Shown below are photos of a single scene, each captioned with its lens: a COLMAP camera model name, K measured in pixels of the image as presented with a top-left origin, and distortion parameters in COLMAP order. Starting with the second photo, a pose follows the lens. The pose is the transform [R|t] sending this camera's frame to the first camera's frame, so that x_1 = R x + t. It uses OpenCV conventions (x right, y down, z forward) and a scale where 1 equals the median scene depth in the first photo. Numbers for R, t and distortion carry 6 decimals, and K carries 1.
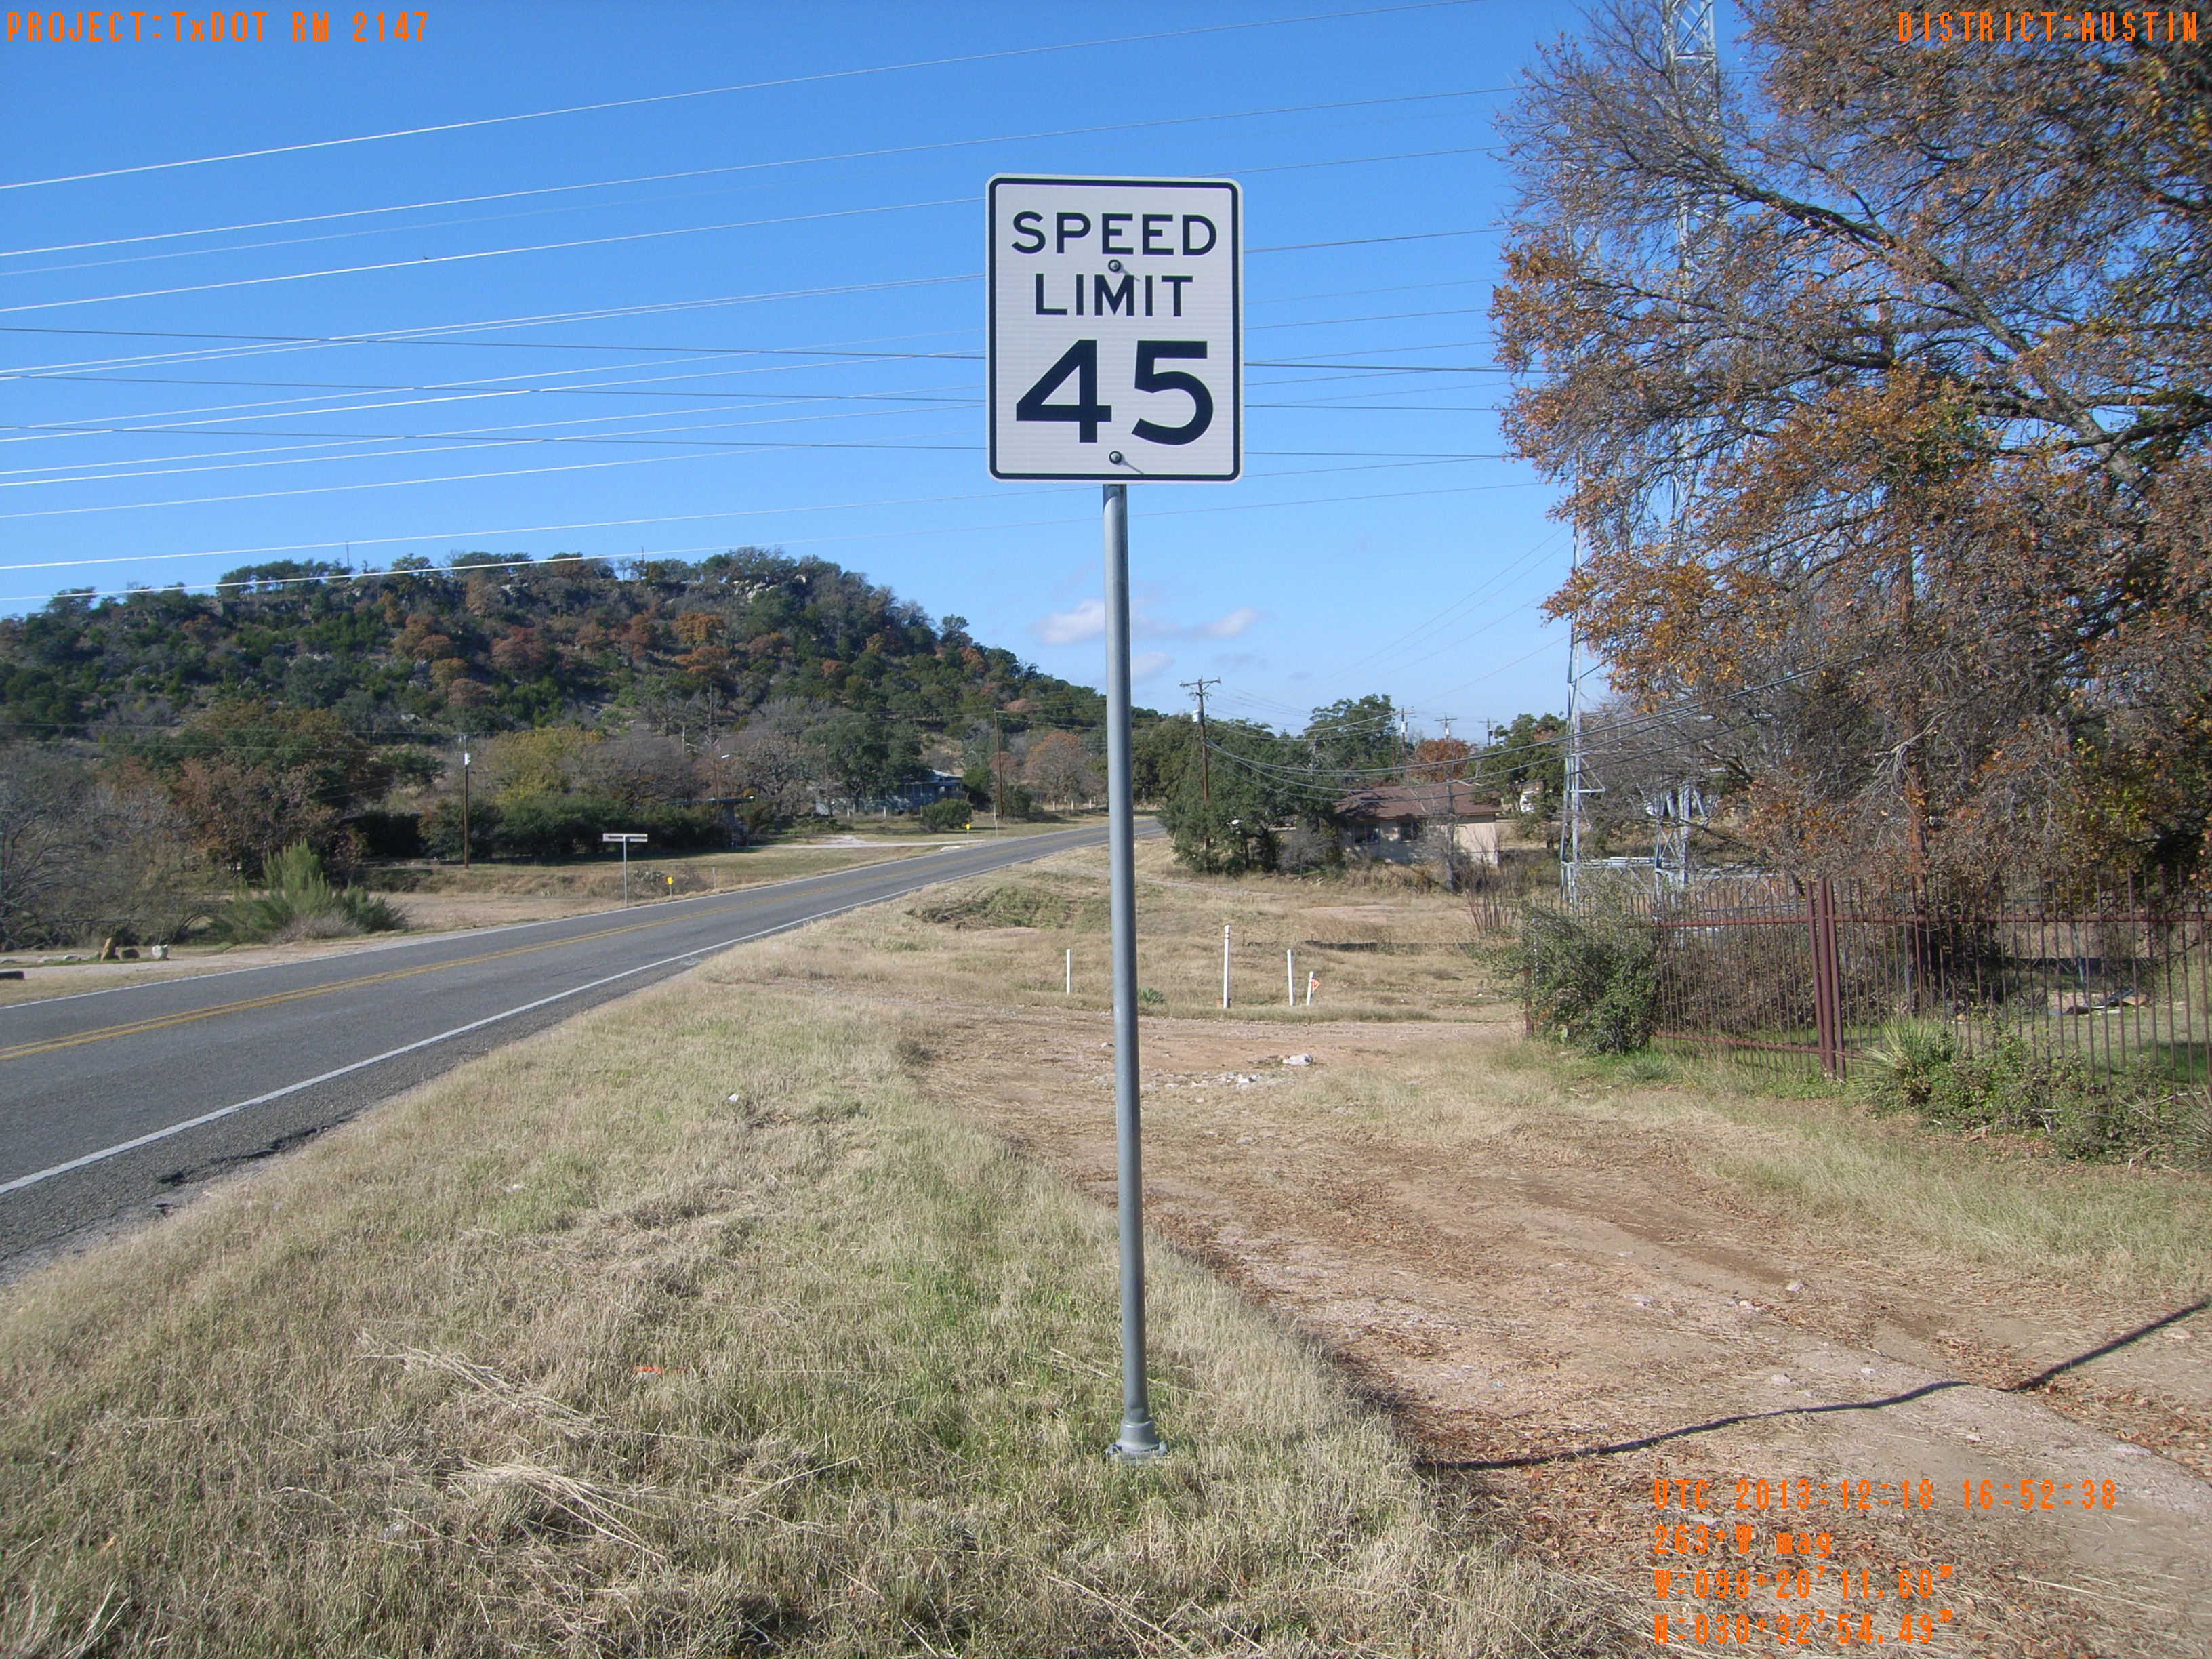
lens RADIAL K [[1800.0, 0, 1106.0], [0, 1800.0, 826.2], [0, 0, 1]] dist [-0.100955, 0.004663]
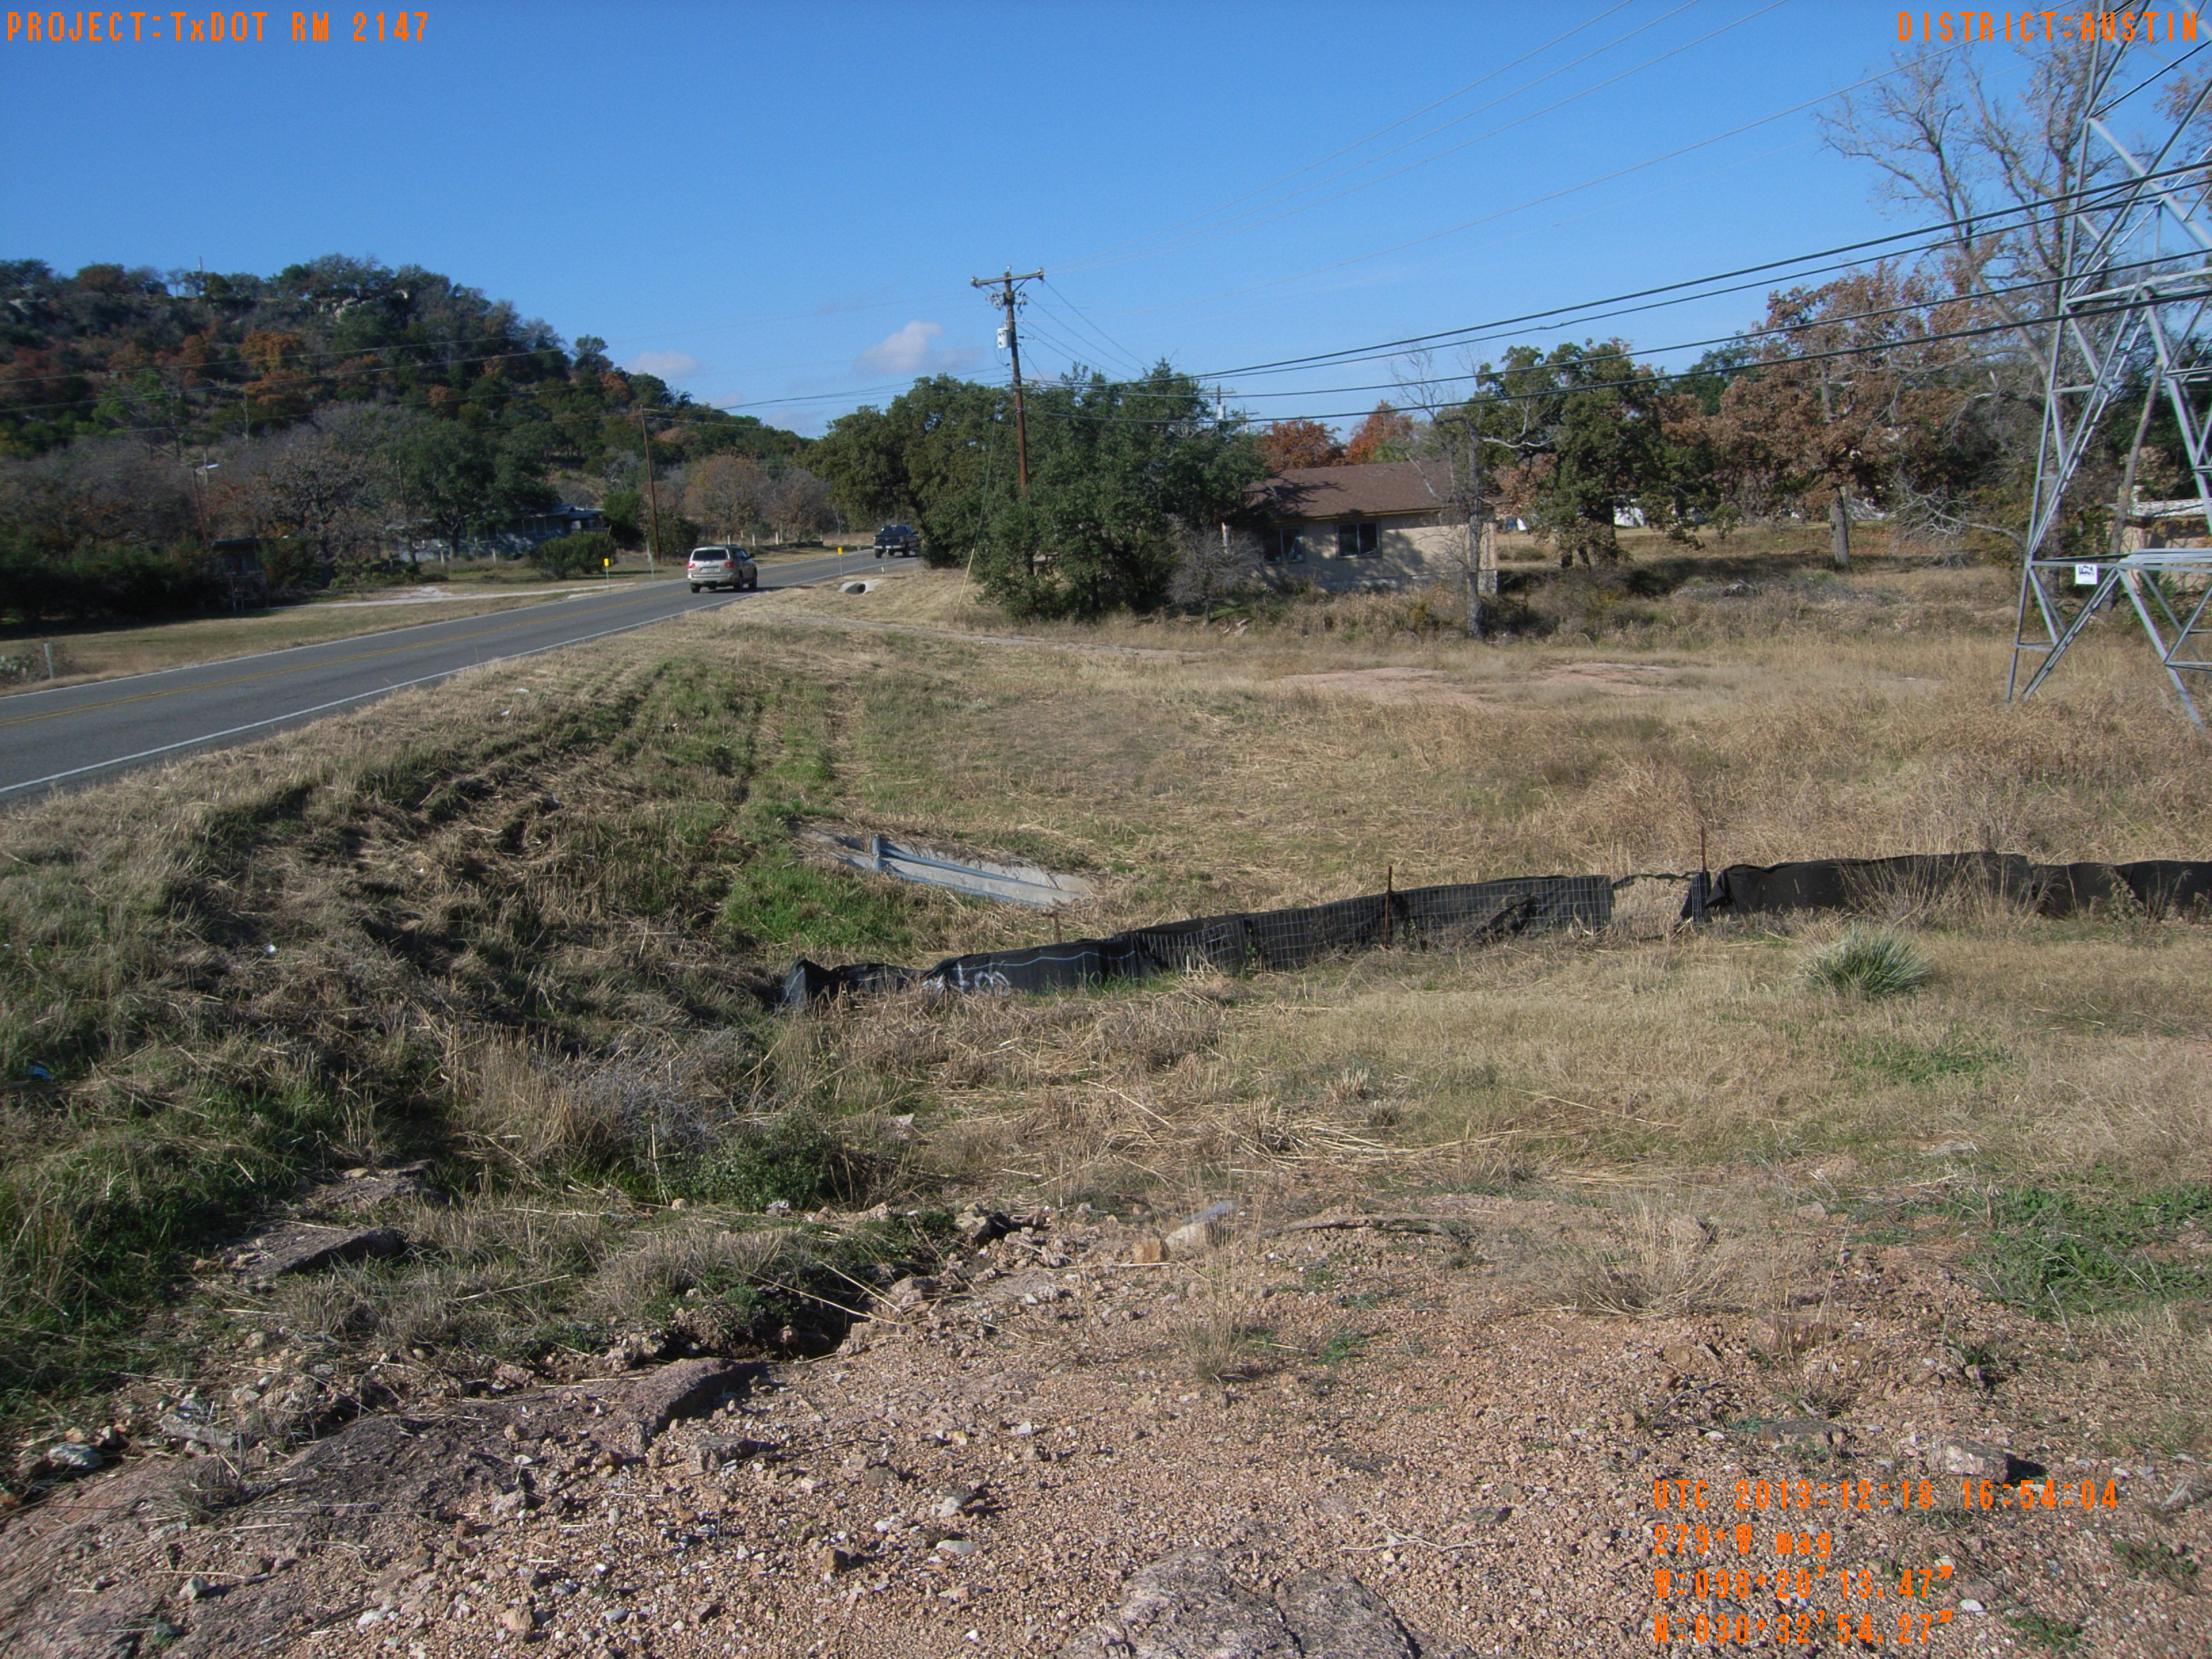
lens RADIAL K [[1800.0, 0, 1111.0], [0, 1800.0, 837.1], [0, 0, 1]] dist [-0.100955, 0.004663]
pose [[0.982040, -0.051983, 0.181370, -0.007867], [0.025681, 0.989177, 0.144463, 0.003880], [-0.186917, -0.137211, 0.972746, 0.129722]]
